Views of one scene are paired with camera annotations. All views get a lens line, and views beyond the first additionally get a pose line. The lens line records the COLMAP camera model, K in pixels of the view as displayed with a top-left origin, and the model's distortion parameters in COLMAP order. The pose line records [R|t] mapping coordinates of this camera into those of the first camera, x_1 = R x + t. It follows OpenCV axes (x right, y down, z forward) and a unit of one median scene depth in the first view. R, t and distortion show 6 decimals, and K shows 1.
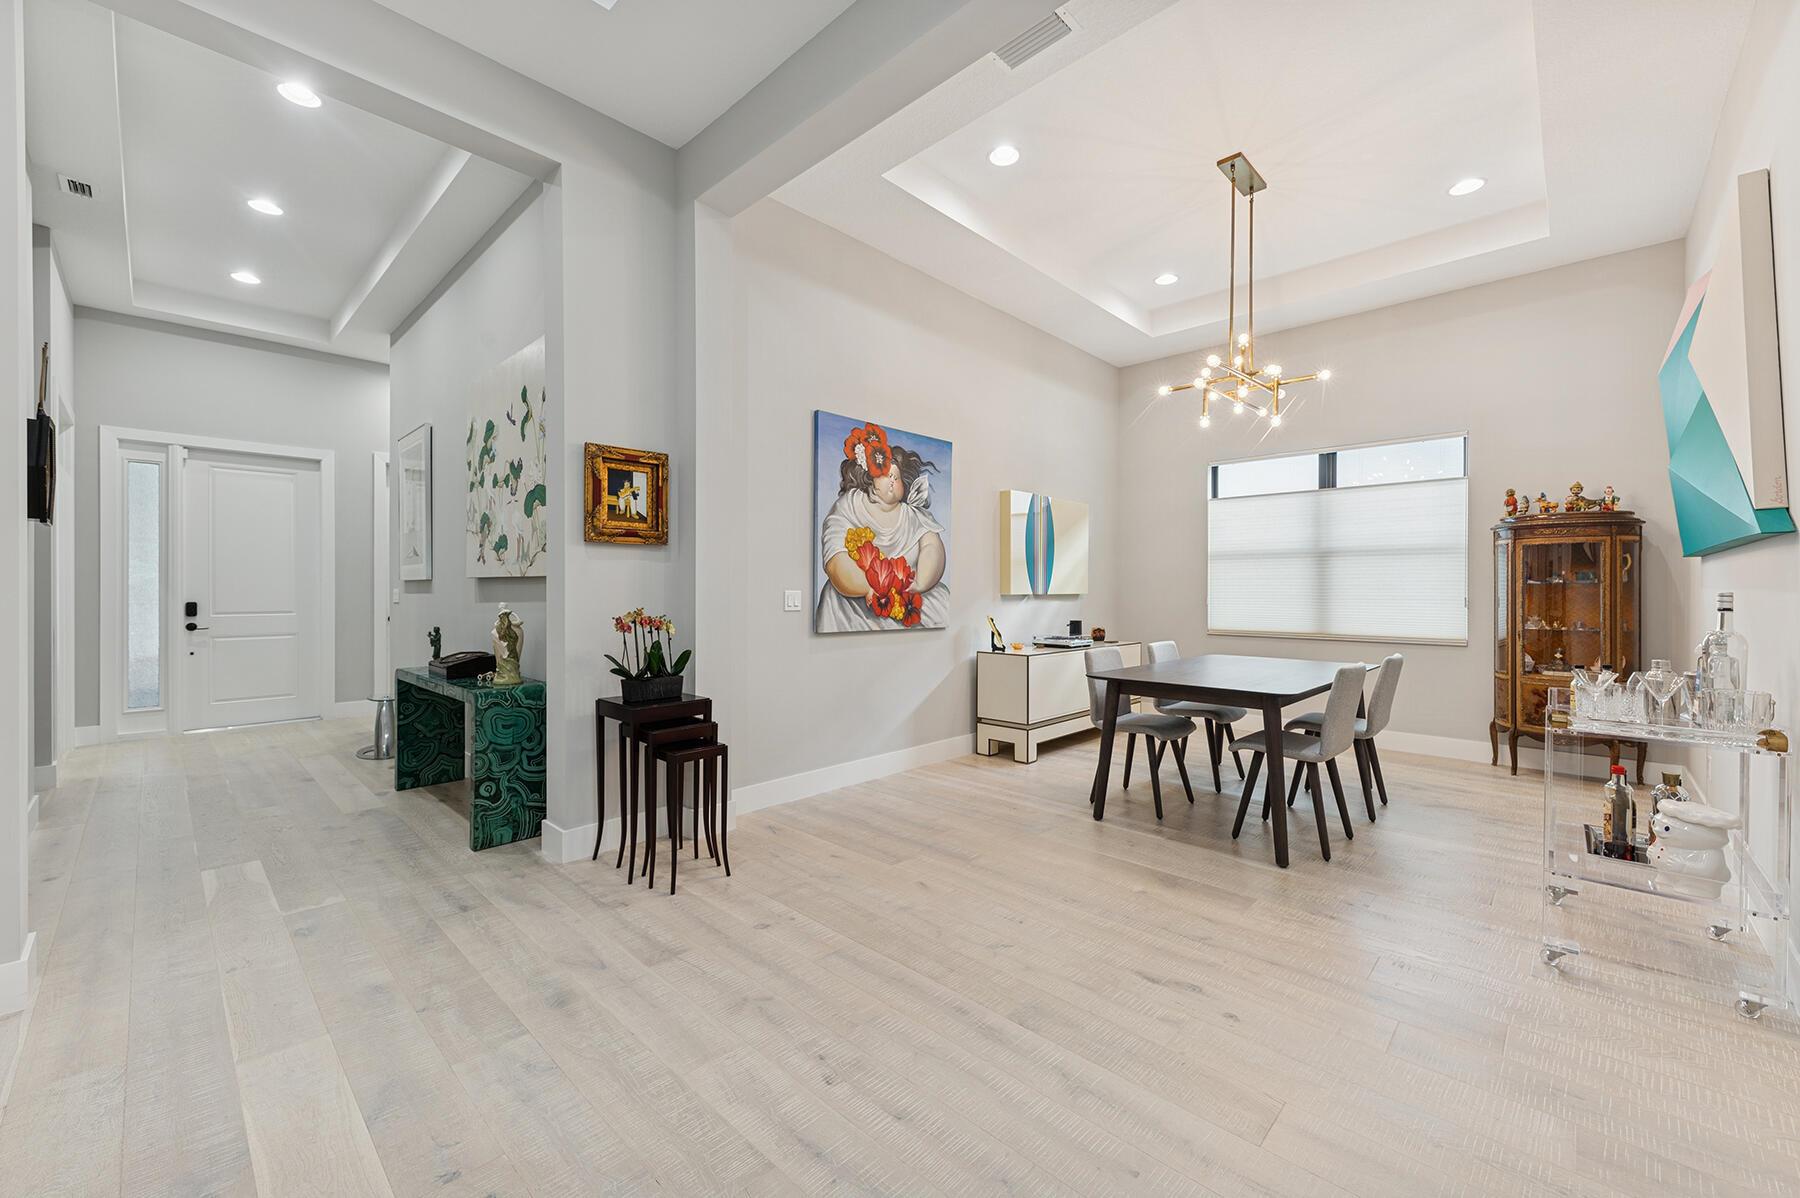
lens RADIAL K [[708.0, 0, 918.1], [0, 708.0, 589.7], [0, 0, 1]] dist [0.007475, -0.002069]
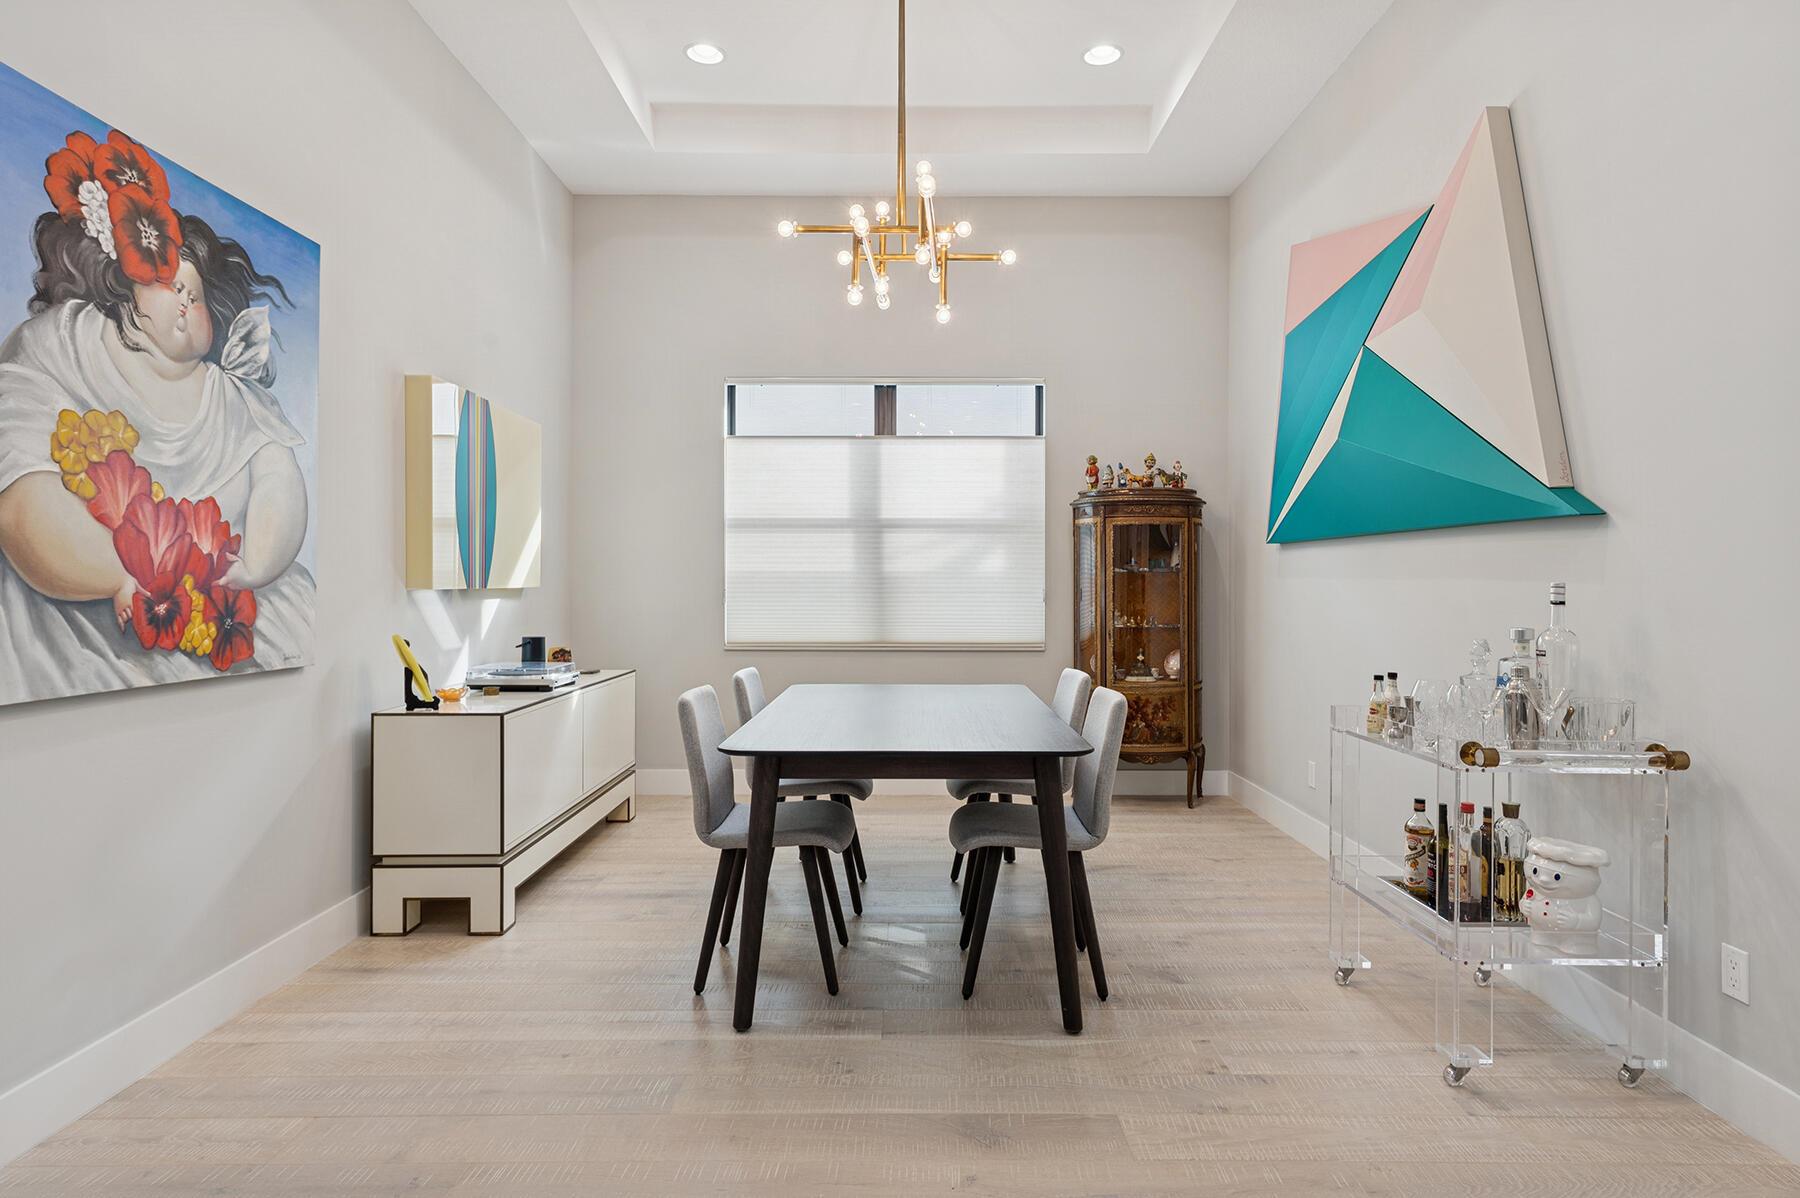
lens RADIAL K [[1027.1, 0, 908.9], [0, 1027.1, 583.5], [0, 0, 1]] dist [0.011339, 0.003441]
pose [[0.733599, -0.003604, 0.679573, -0.134122], [0.000318, 0.999988, 0.004959, -0.000880], [-0.679582, -0.003422, 0.733591, 0.312223]]
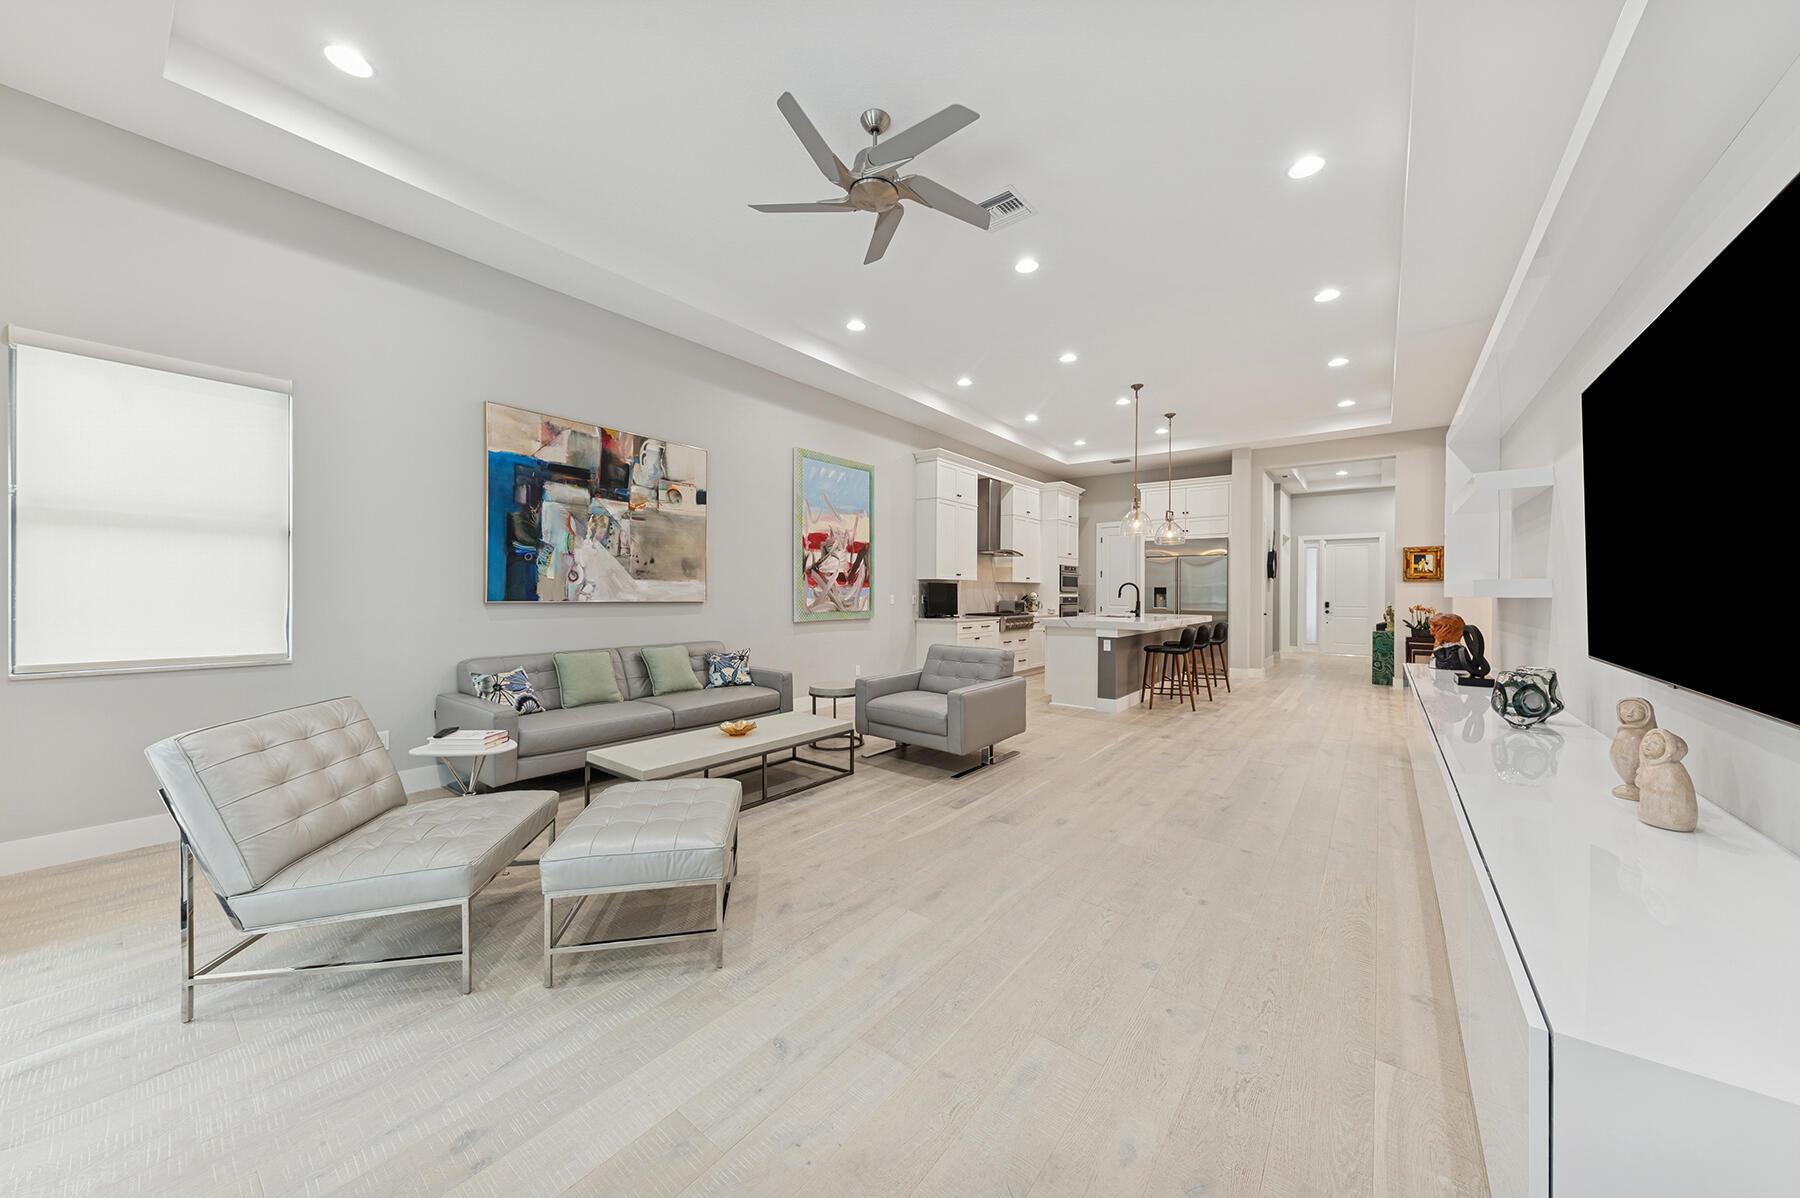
lens RADIAL K [[614.6, 0, 899.9], [0, 614.6, 593.1], [0, 0, 1]] dist [0.012701, -0.000661]
pose [[0.092092, 0.000909, -0.995750, 1.332708], [-0.008165, 0.999967, 0.000158, -0.002485], [0.995717, 0.008116, 0.092096, -0.918006]]
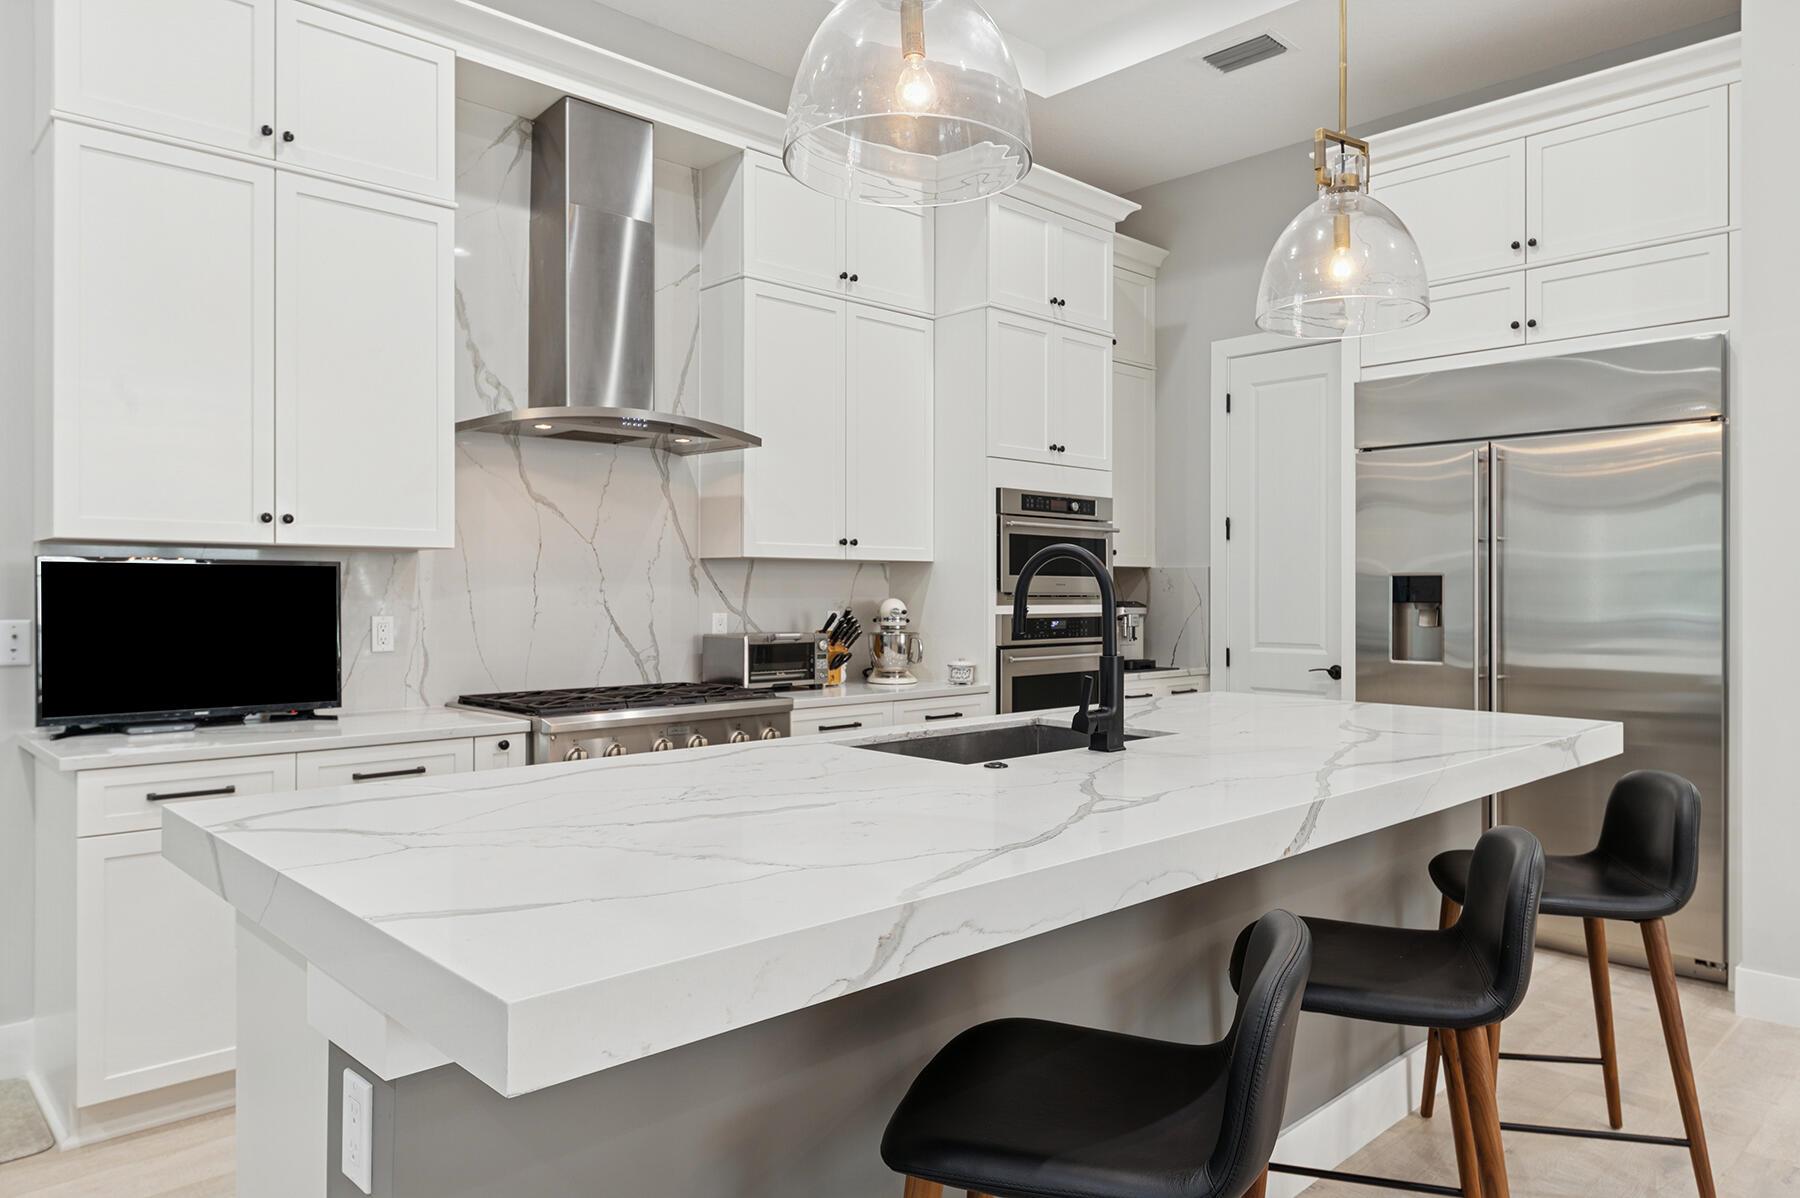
lens RADIAL K [[1173.0, 0, 903.9], [0, 1173.0, 593.1], [0, 0, 1]] dist [0.015032, -0.001492]
pose [[-0.054533, -0.000778, -0.998512, 0.226902], [-0.002471, 0.999997, -0.000644, -0.013738], [0.998509, 0.002432, -0.054534, -0.159487]]
